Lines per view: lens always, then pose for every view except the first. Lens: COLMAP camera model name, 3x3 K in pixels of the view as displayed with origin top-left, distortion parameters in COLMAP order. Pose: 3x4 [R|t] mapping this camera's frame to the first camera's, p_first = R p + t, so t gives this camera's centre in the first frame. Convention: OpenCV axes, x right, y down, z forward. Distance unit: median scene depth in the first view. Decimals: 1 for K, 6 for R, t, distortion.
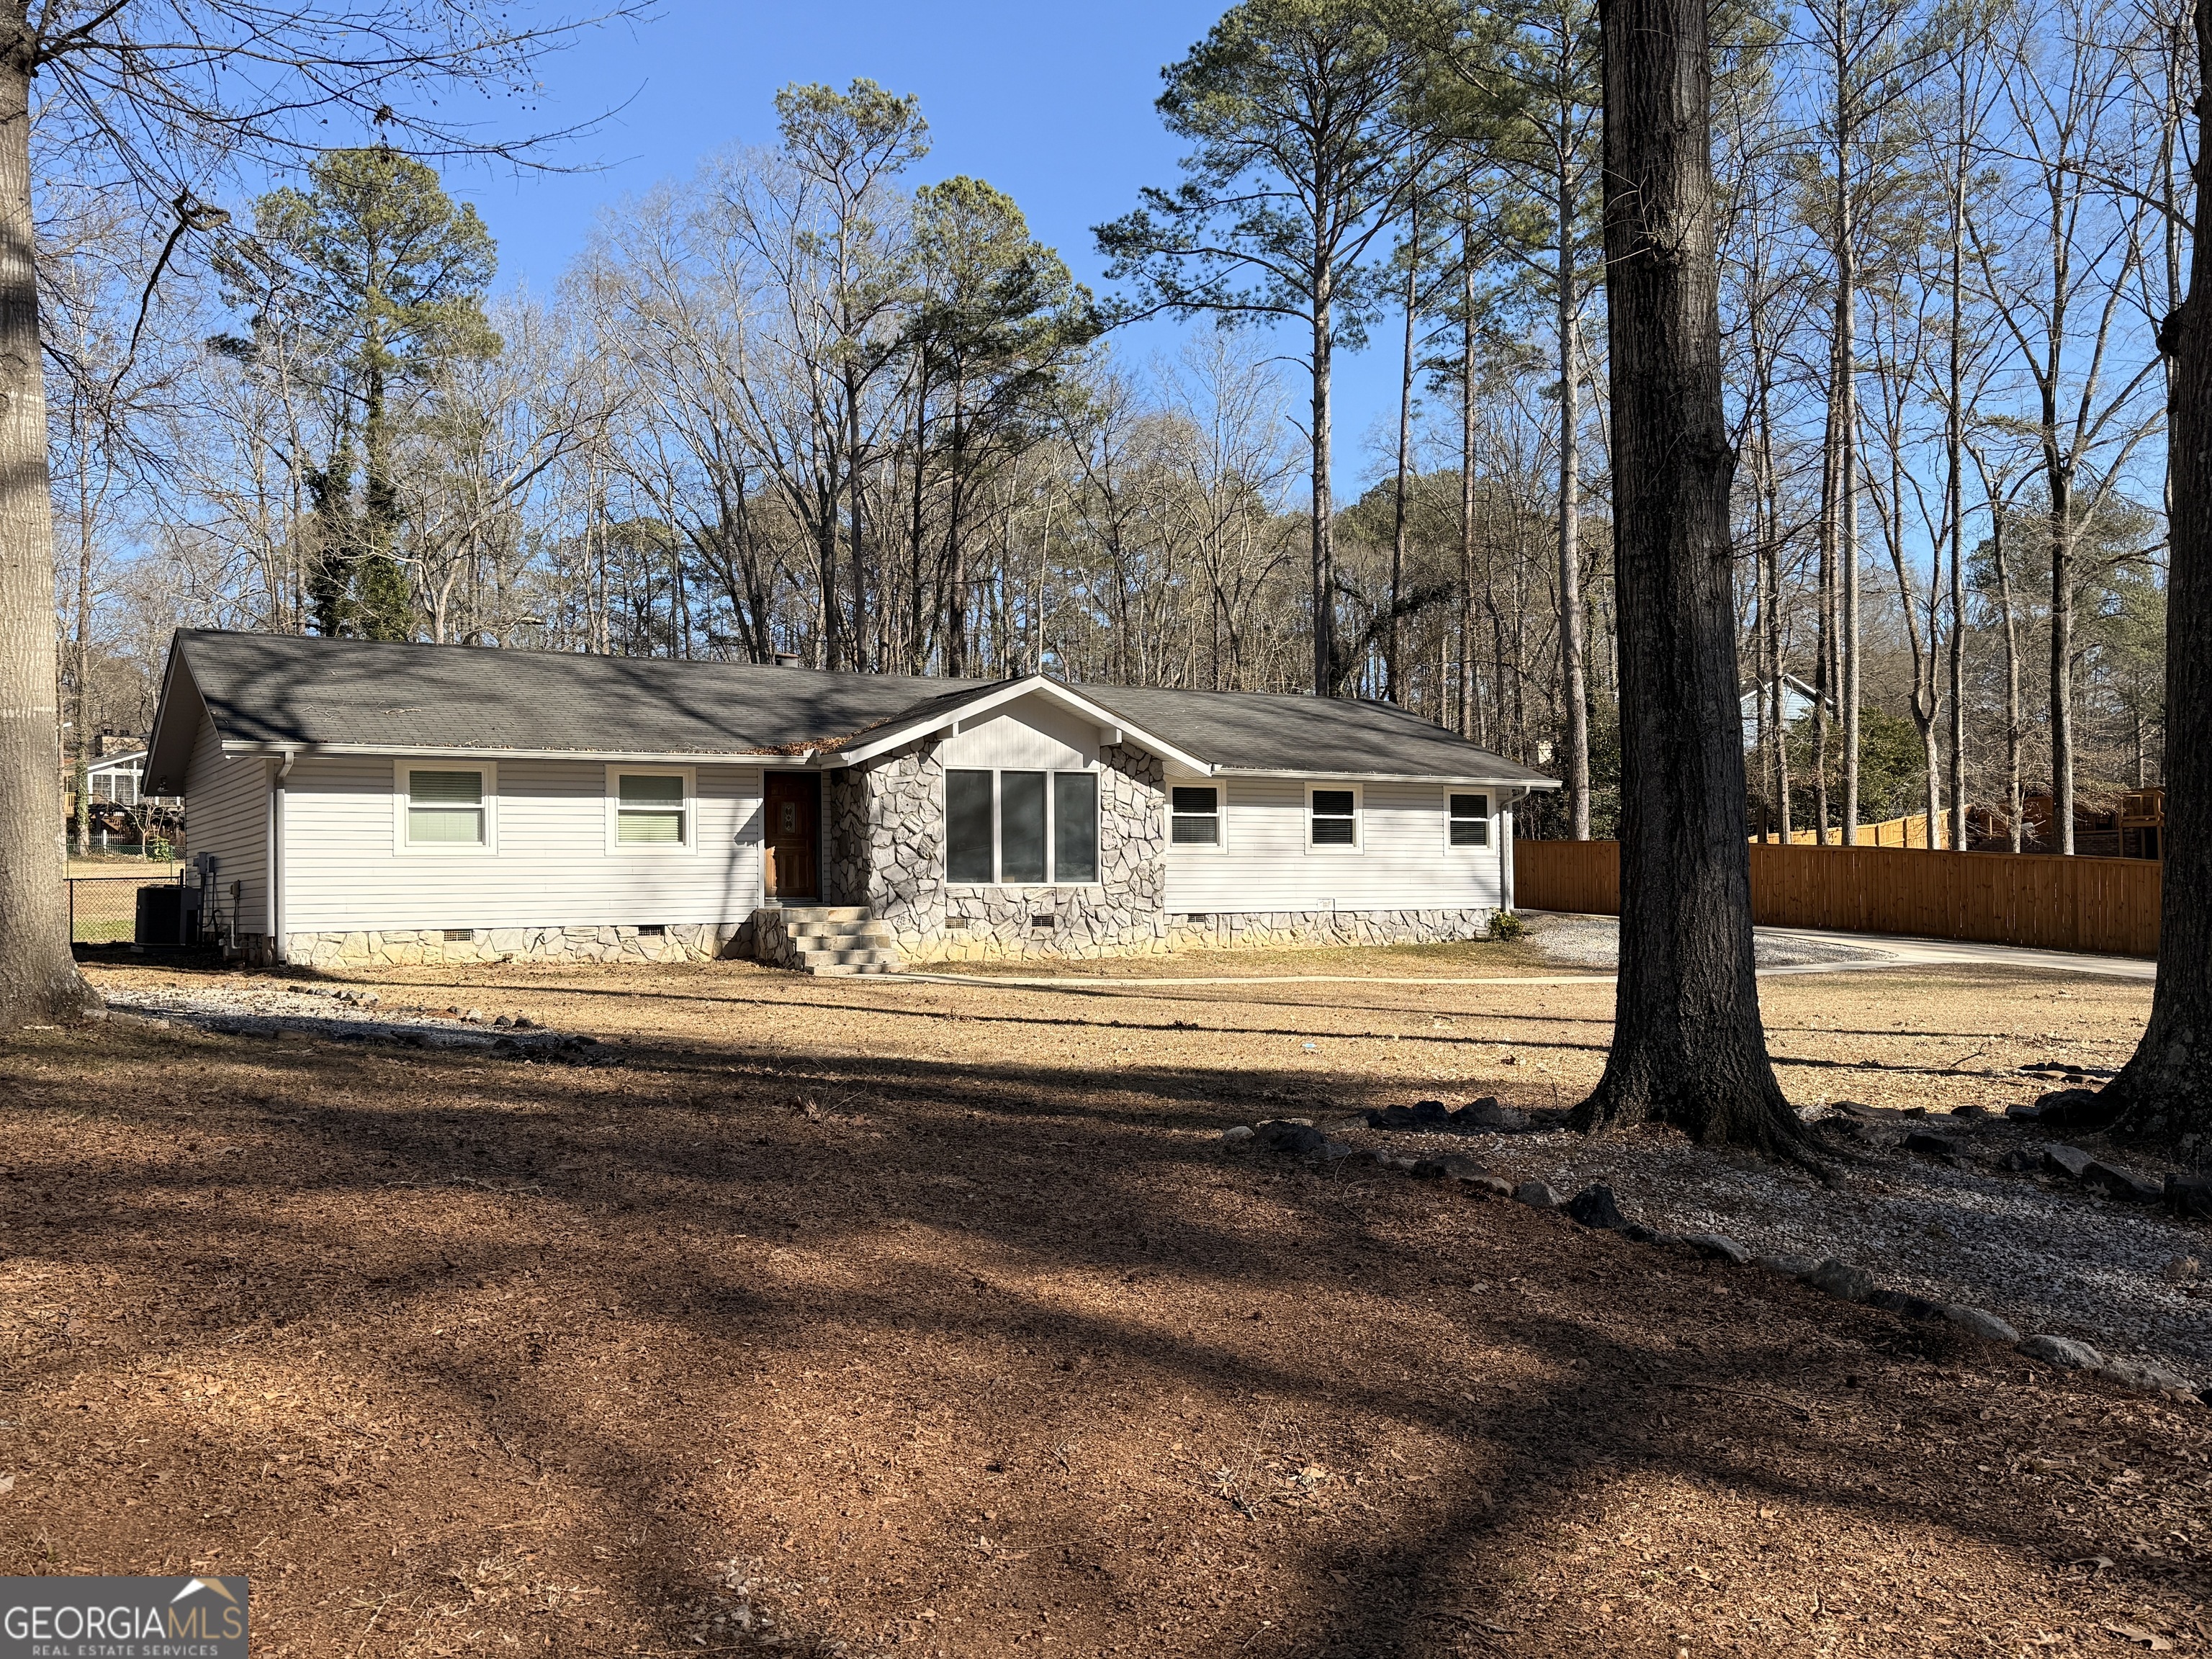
lens RADIAL K [[1943.2, 0, 1111.4], [0, 1943.2, 834.6], [0, 0, 1]] dist [0.213948, -0.437070]
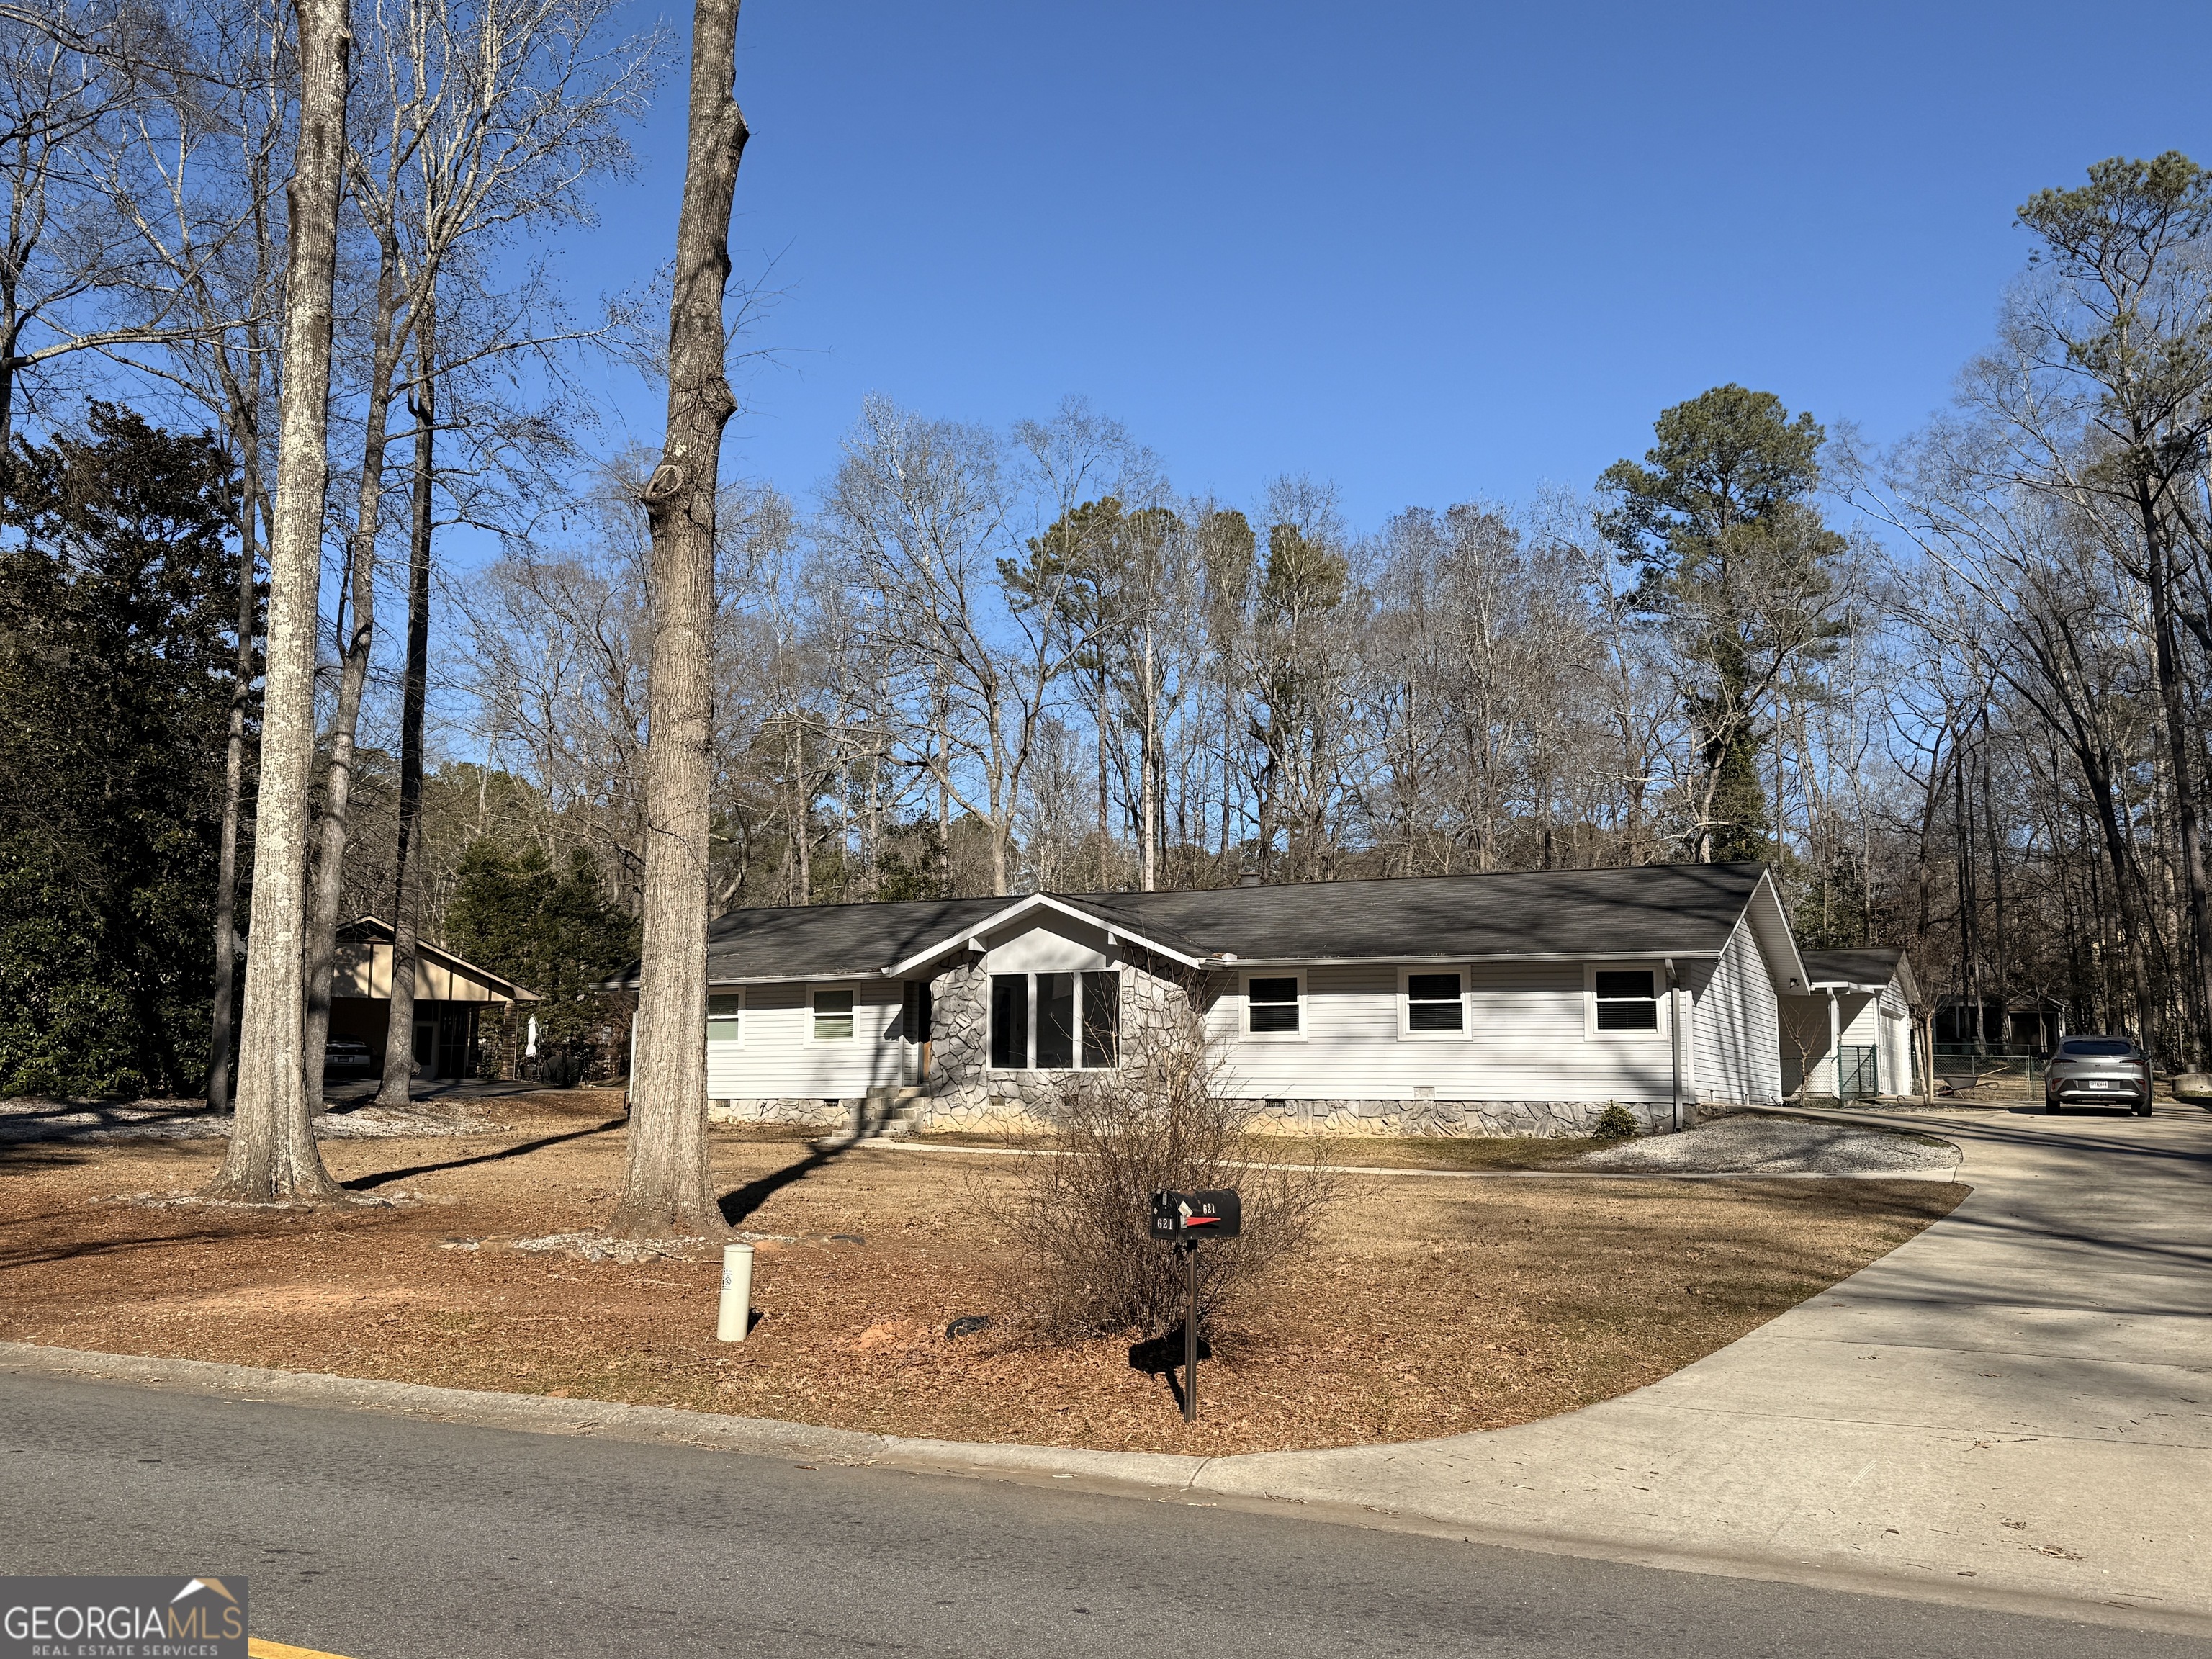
lens RADIAL K [[2122.0, 0, 1106.0], [0, 2122.0, 829.5], [0, 0, 1]] dist [0.105063, 0.000274]
pose [[0.478402, -0.102340, -0.872157, 1.123470], [0.013083, 0.993906, -0.109450, 0.022680], [0.878044, 0.040951, 0.476826, 0.412680]]
